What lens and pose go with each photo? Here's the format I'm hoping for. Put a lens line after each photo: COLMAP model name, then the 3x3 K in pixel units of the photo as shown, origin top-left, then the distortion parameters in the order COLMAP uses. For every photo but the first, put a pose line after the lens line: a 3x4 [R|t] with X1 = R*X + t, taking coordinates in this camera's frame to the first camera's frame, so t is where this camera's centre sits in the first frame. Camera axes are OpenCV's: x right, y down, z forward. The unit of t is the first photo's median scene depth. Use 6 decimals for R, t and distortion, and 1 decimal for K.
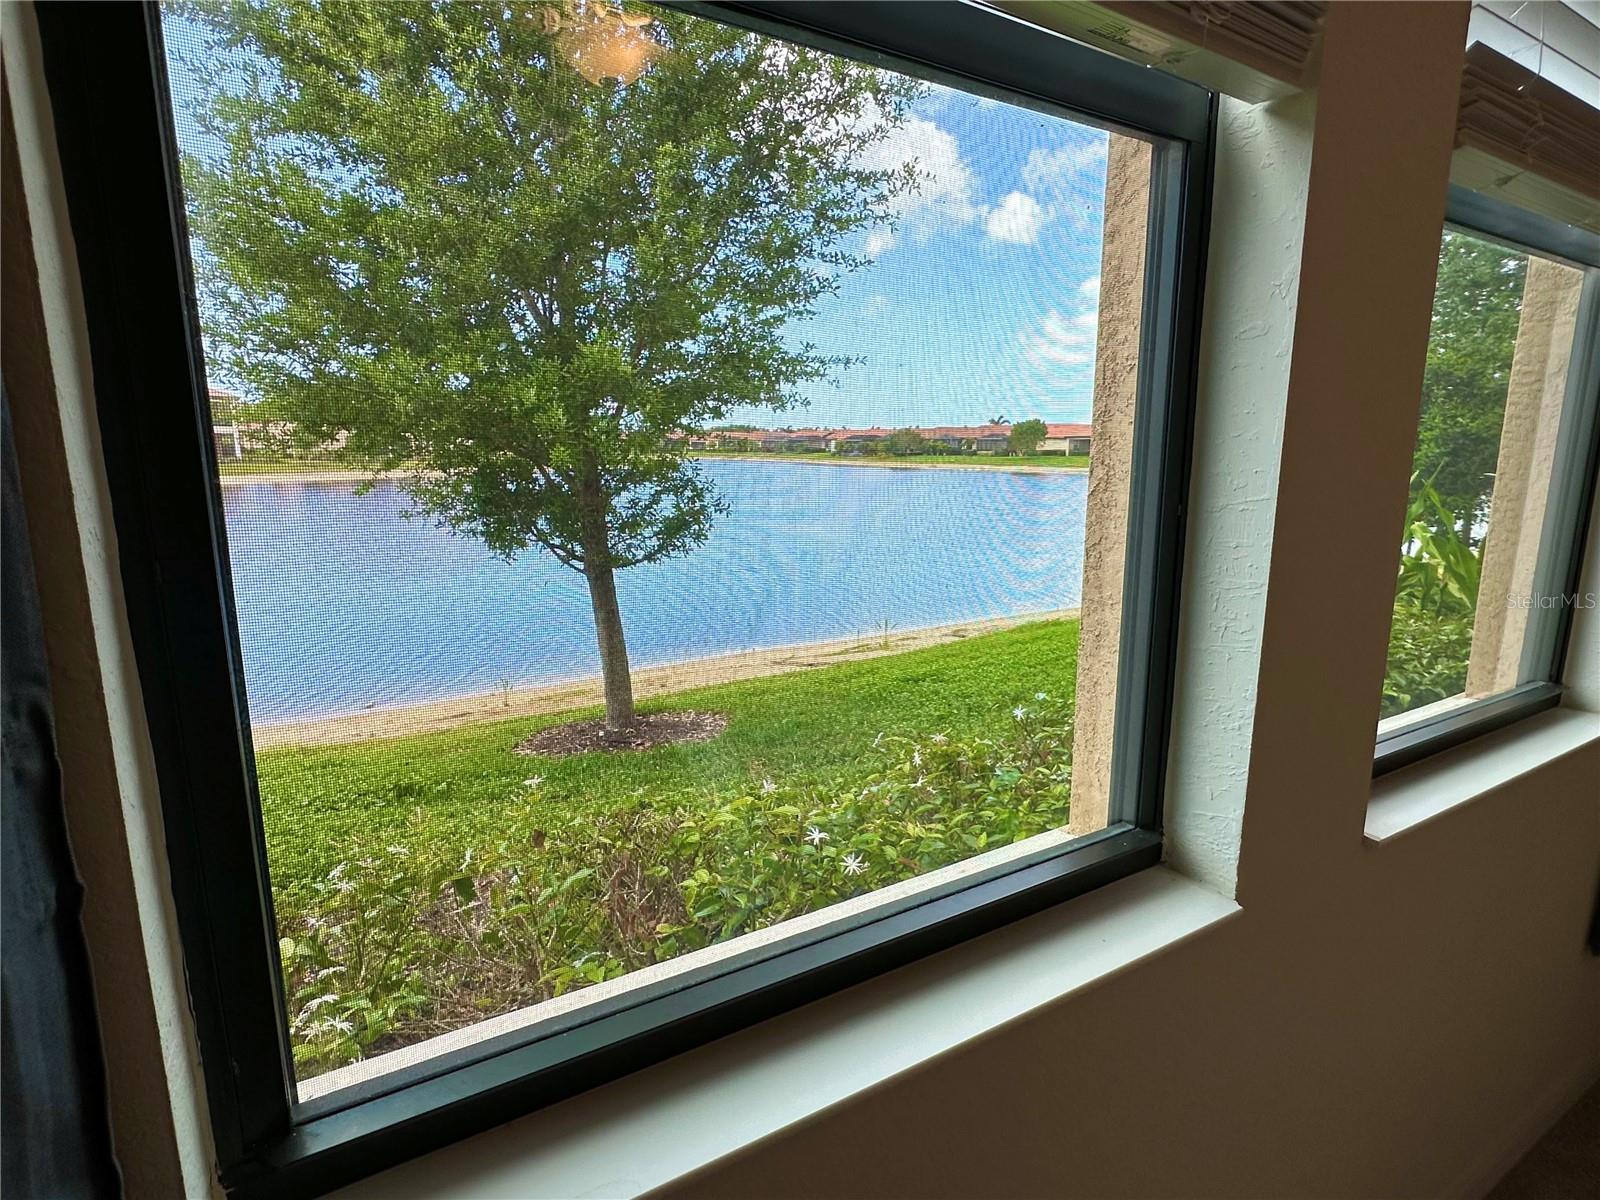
lens RADIAL K [[842.8, 0, 800.5], [0, 842.8, 602.1], [0, 0, 1]] dist [-0.003699, -0.000405]
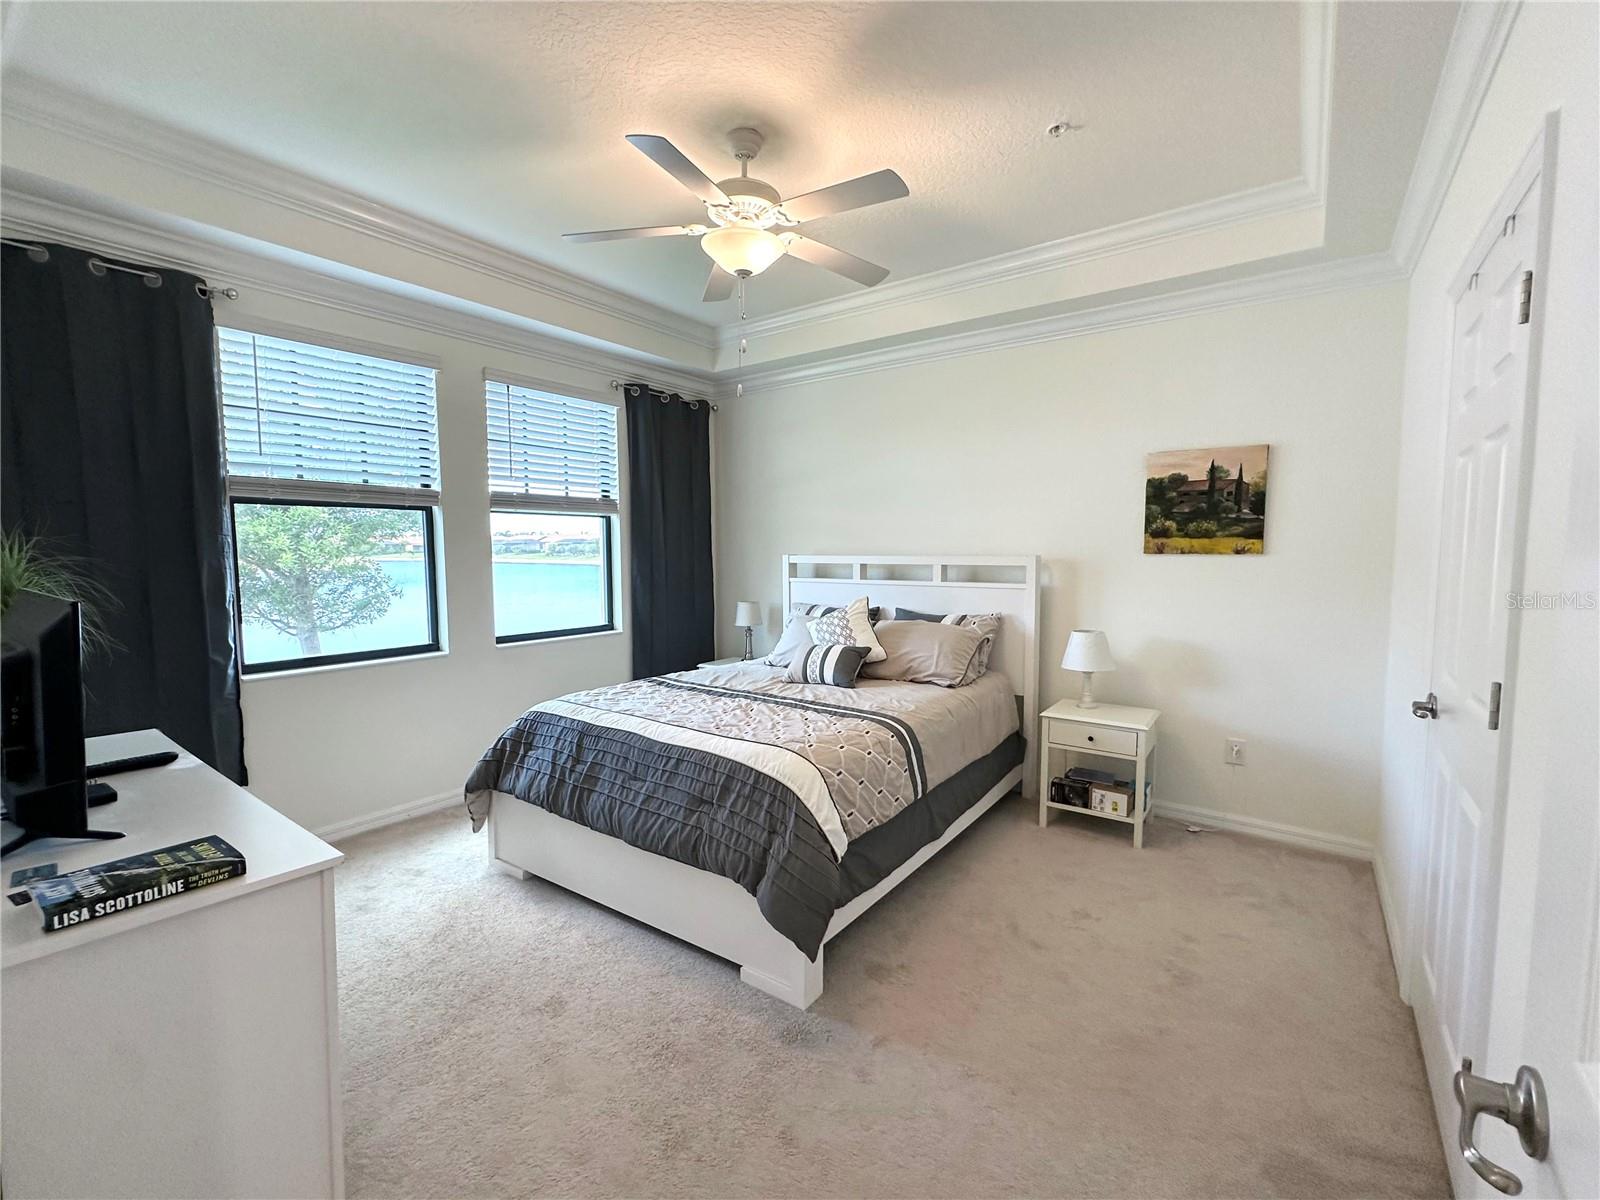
lens RADIAL K [[707.8, 0, 799.3], [0, 707.8, 601.6], [0, 0, 1]] dist [0.005854, 0.000729]
pose [[0.930681, -0.027996, 0.364759, 0.129900], [0.066758, 0.993323, -0.094093, 0.085955], [-0.359690, 0.111921, 0.926335, -0.550941]]
